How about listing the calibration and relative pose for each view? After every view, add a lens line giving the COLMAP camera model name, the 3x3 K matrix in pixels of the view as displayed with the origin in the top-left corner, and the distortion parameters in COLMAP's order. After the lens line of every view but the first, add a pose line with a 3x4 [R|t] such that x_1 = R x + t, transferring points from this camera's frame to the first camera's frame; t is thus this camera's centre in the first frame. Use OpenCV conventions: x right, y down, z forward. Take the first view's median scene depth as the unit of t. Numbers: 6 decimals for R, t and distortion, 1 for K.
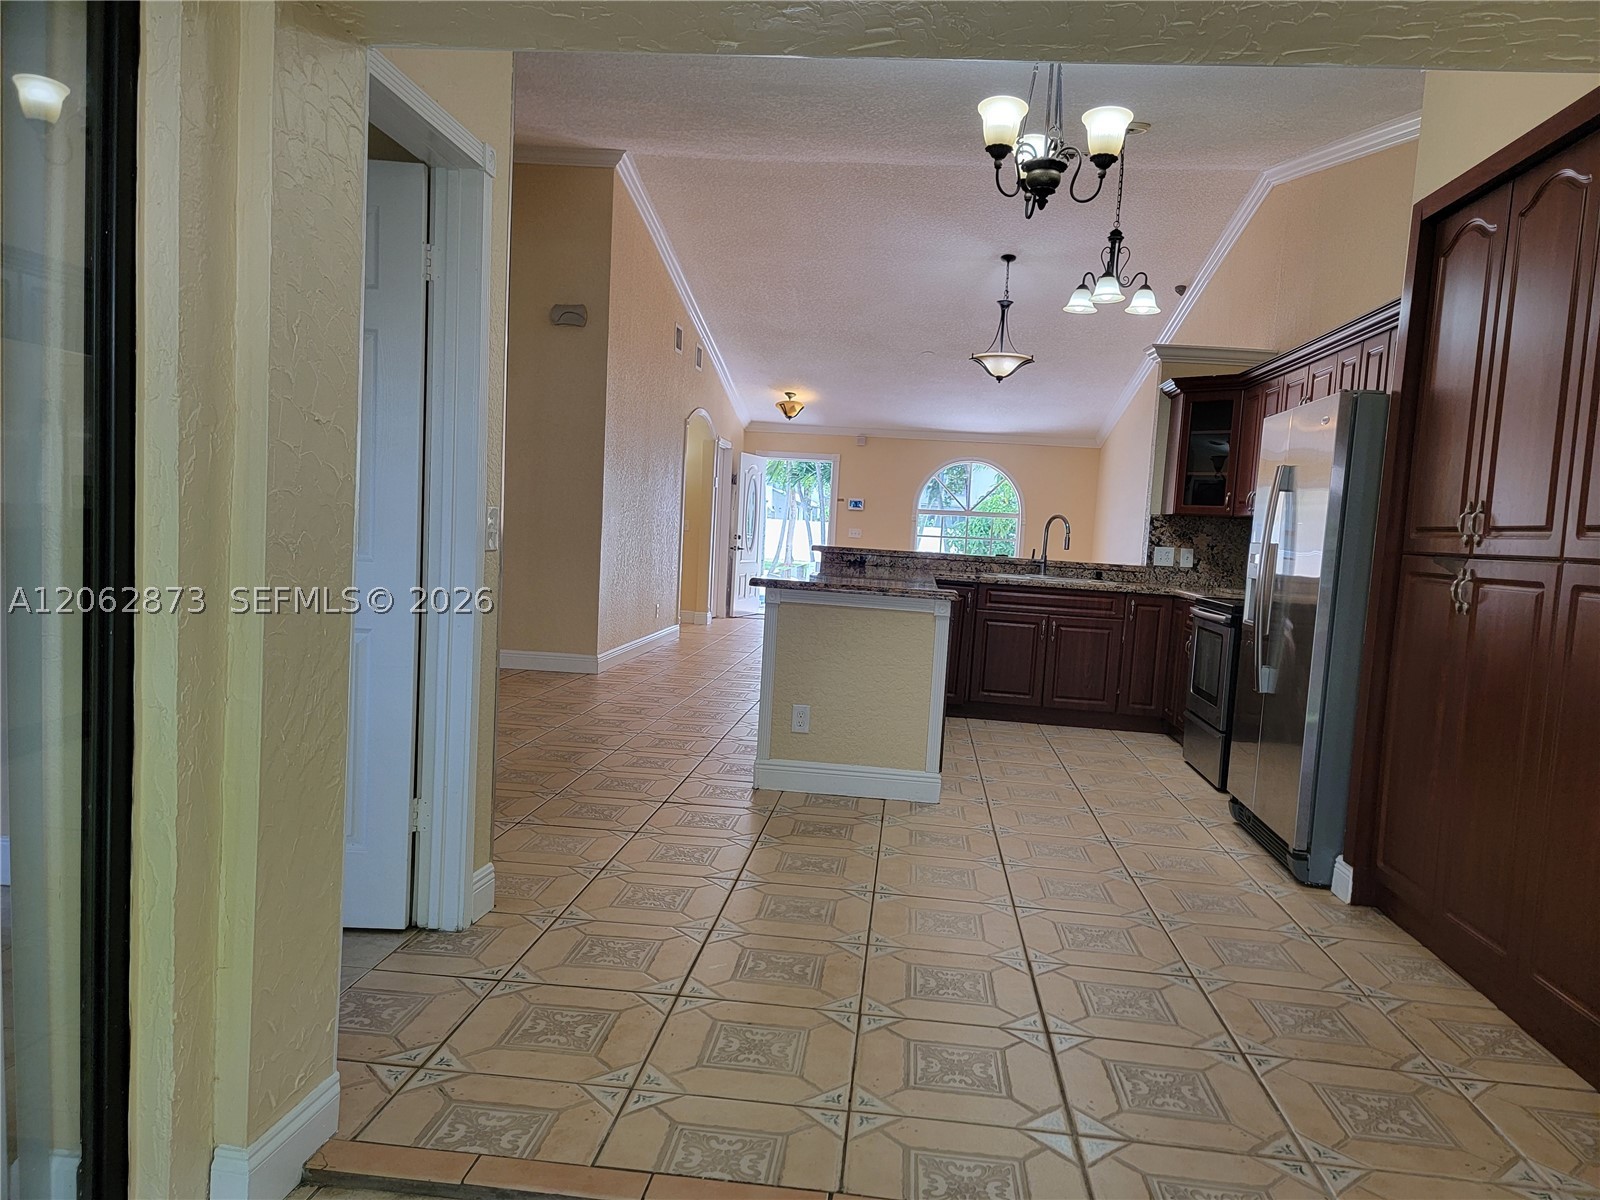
lens RADIAL K [[1096.3, 0, 830.1], [0, 1096.3, 618.8], [0, 0, 1]] dist [0.064515, -0.063977]
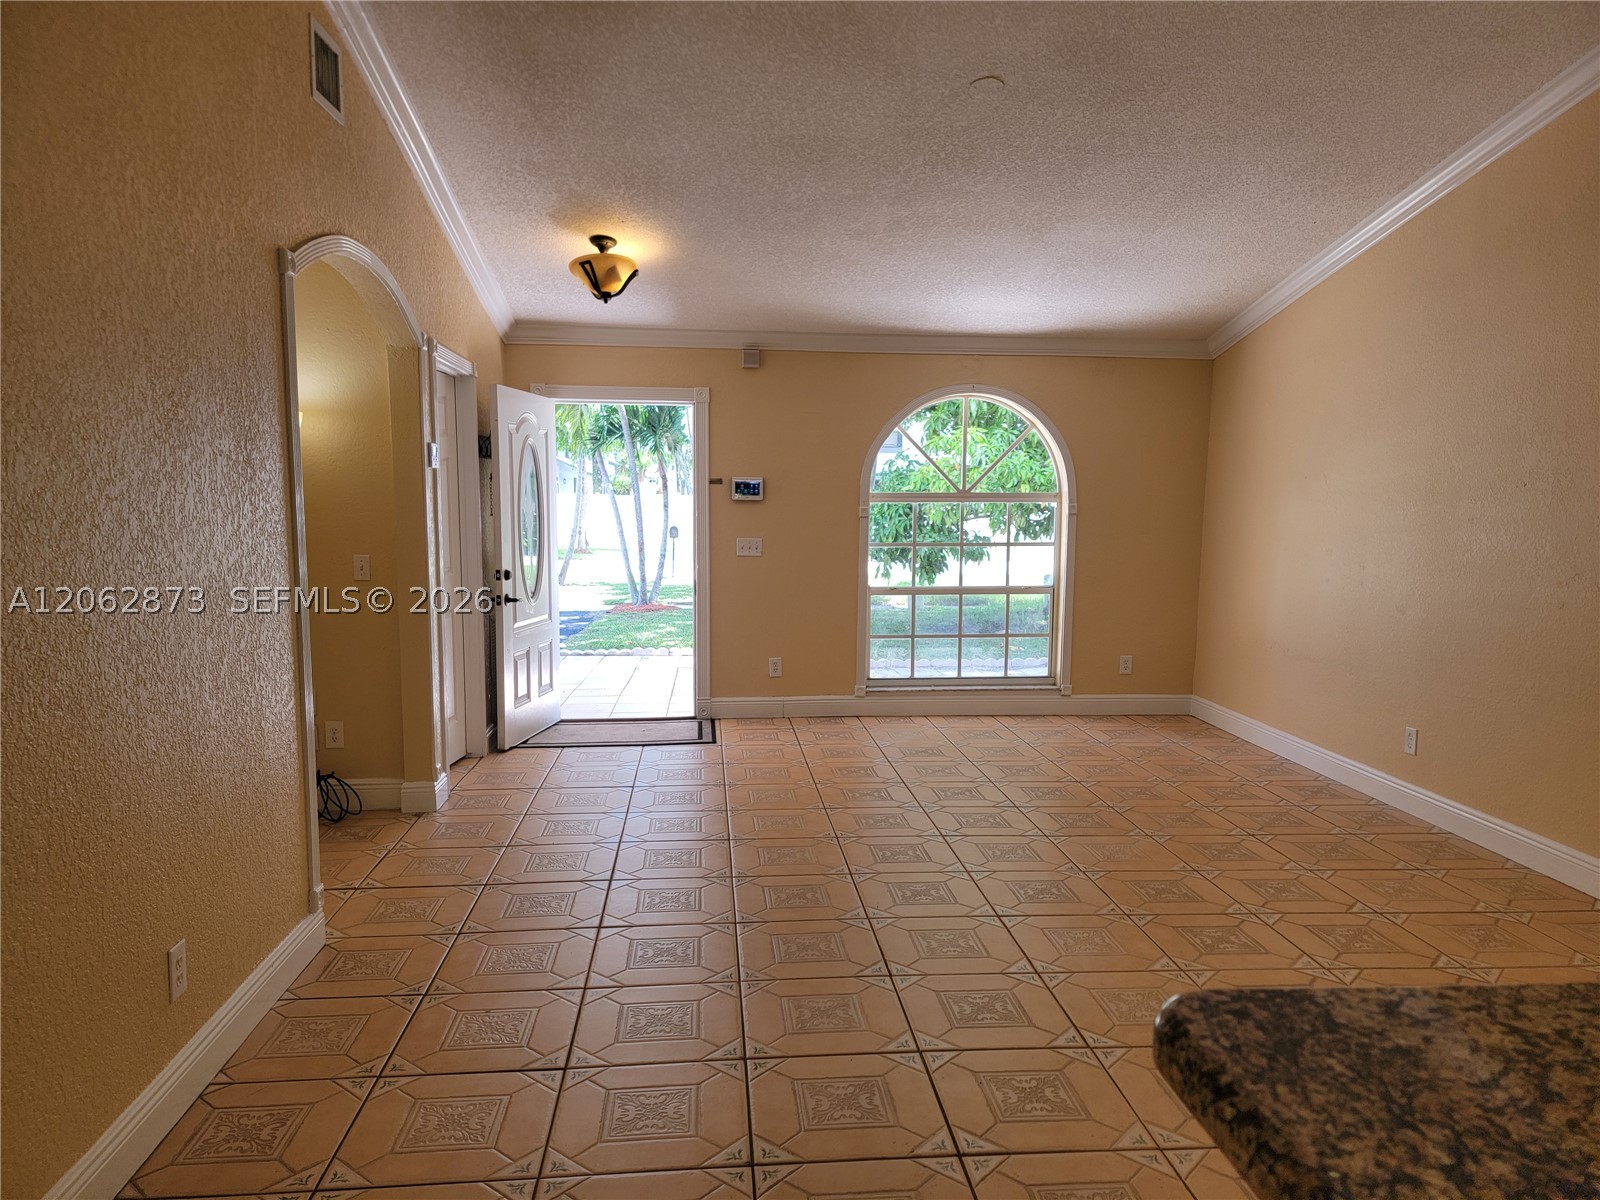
lens RADIAL K [[1096.3, 0, 815.3], [0, 1096.3, 641.0], [0, 0, 1]] dist [0.064515, -0.063977]
pose [[0.983732, -0.065857, 0.167136, -0.051203], [0.056710, 0.996650, 0.058928, -0.096451], [-0.170457, -0.048491, 0.984171, 0.765831]]
